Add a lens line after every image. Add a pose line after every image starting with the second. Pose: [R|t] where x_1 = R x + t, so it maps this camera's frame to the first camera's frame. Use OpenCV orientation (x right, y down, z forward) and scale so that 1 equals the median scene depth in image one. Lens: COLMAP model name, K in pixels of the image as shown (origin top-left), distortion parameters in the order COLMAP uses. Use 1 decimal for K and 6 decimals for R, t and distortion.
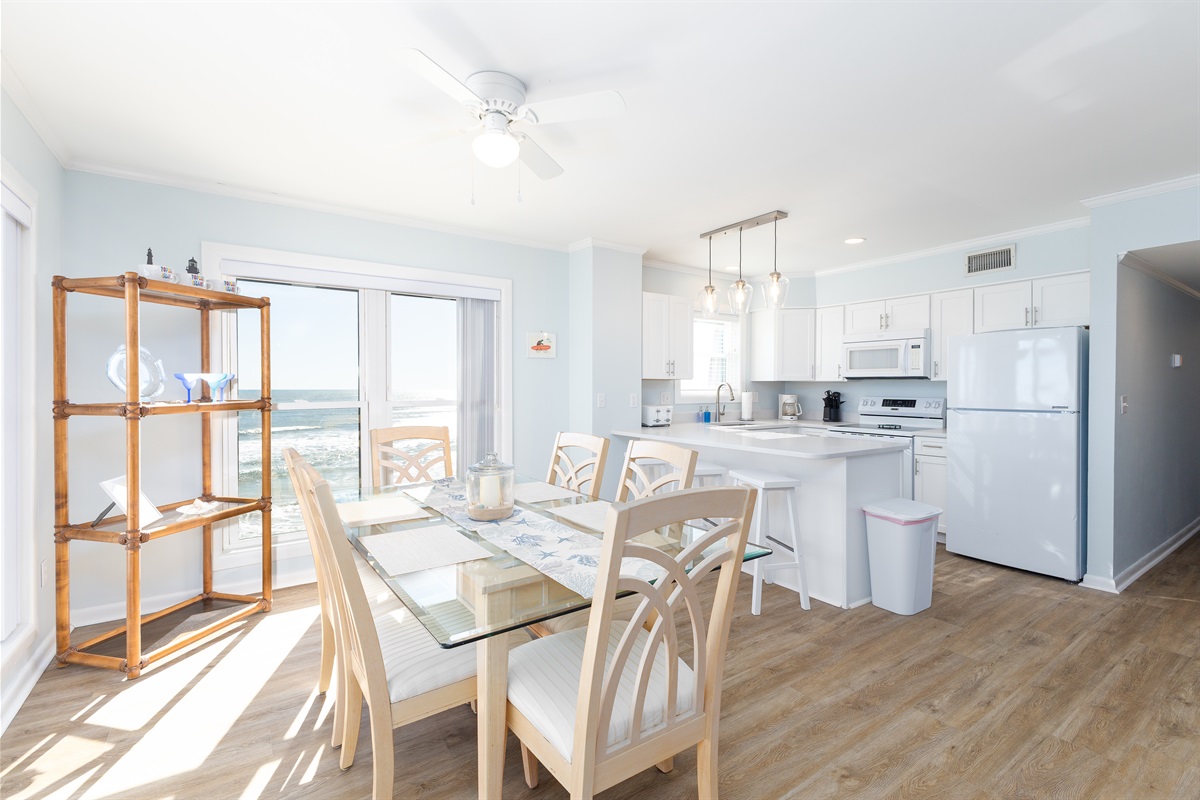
lens RADIAL K [[536.6, 0, 600.0], [0, 536.6, 400.0], [0, 0, 1]] dist [-0.002370, -0.000289]
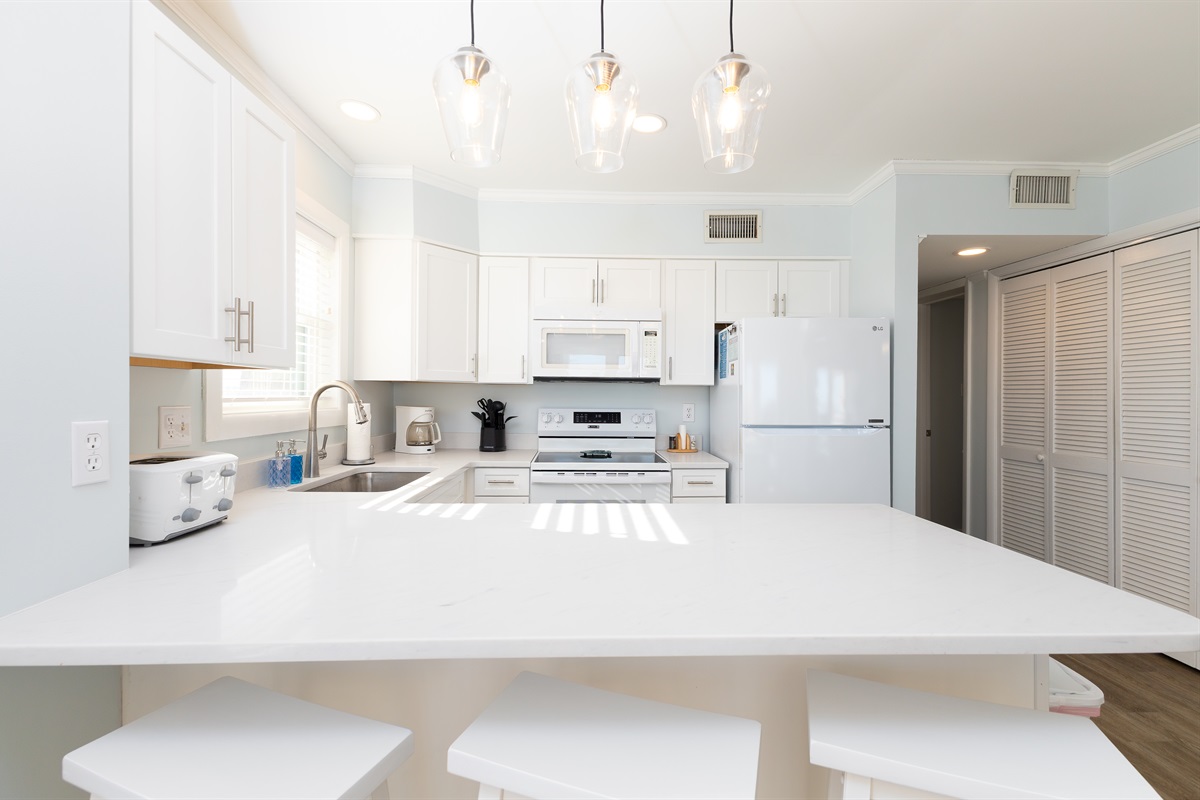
lens RADIAL K [[536.6, 0, 600.0], [0, 536.6, 400.0], [0, 0, 1]] dist [-0.002370, -0.000289]
pose [[0.539493, -0.006822, 0.841963, -0.007828], [0.014357, 0.999896, -0.001098, -0.015070], [-0.841868, 0.012680, 0.539535, 0.622109]]
